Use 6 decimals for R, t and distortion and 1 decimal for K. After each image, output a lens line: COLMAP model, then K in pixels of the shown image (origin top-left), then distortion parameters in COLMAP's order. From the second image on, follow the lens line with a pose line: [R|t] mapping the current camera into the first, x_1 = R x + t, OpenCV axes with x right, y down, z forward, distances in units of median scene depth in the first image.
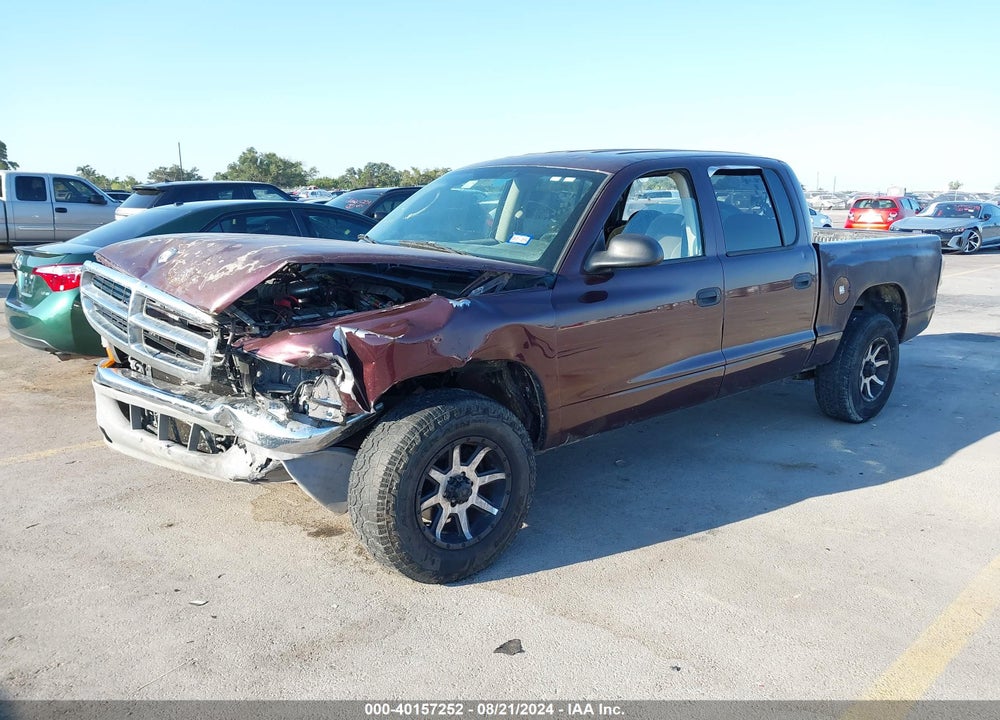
lens RADIAL K [[762.6, 0, 514.3], [0, 762.6, 366.2], [0, 0, 1]] dist [0.070681, -0.112638]
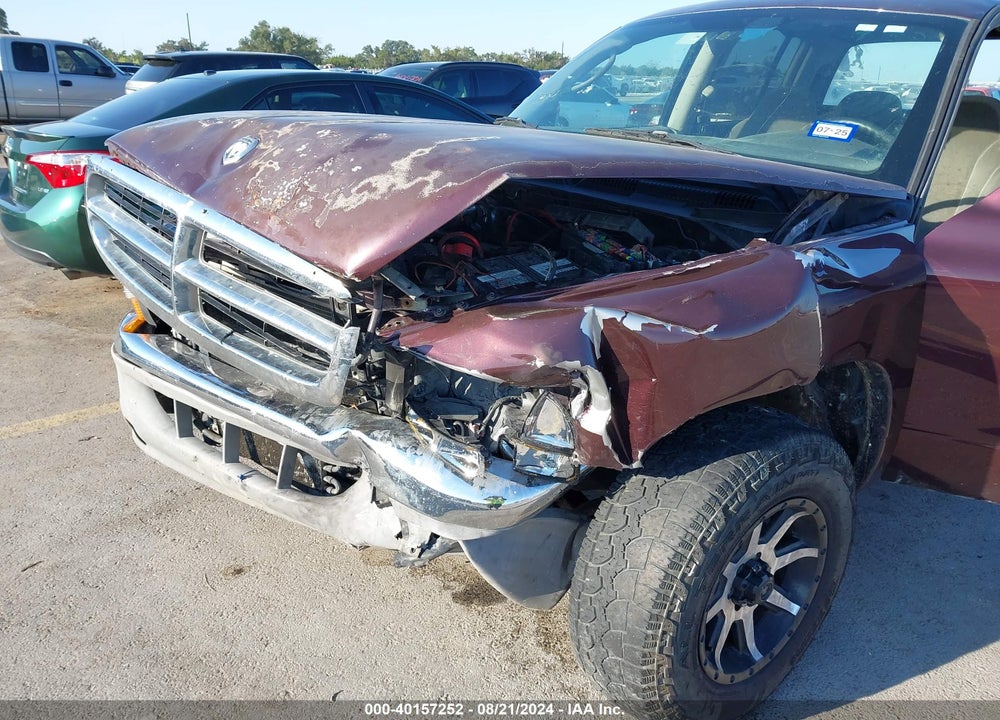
lens RADIAL K [[762.6, 0, 514.3], [0, 762.6, 366.2], [0, 0, 1]] dist [0.070681, -0.112638]
pose [[0.999469, 0.028524, -0.015740, -0.239716], [-0.026115, 0.990314, 0.136364, -0.071561], [0.019477, -0.135881, 0.990534, 0.438077]]
